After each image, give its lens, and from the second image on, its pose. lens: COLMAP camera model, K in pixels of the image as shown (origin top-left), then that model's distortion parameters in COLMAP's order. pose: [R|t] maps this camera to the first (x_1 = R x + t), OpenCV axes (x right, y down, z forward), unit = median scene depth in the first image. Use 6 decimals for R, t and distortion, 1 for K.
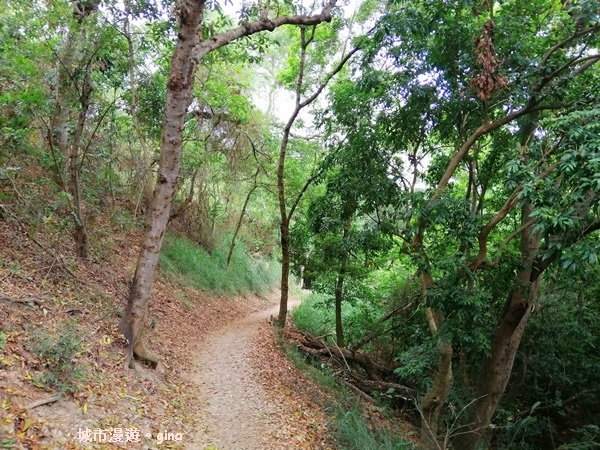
lens RADIAL K [[444.1, 0, 301.4], [0, 444.1, 214.0], [0, 0, 1]] dist [0.061792, -0.121609]
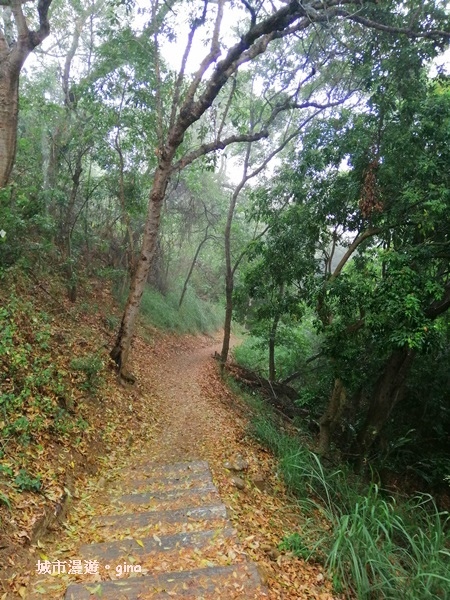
lens RADIAL K [[444.1, 0, 225.0], [0, 444.1, 300.0], [0, 0, 1]] dist [0.061792, -0.121609]
pose [[0.997514, 0.046956, -0.052549, 0.015294], [-0.040978, 0.993133, 0.109579, -0.045235], [0.057334, -0.107154, 0.992588, -0.182358]]
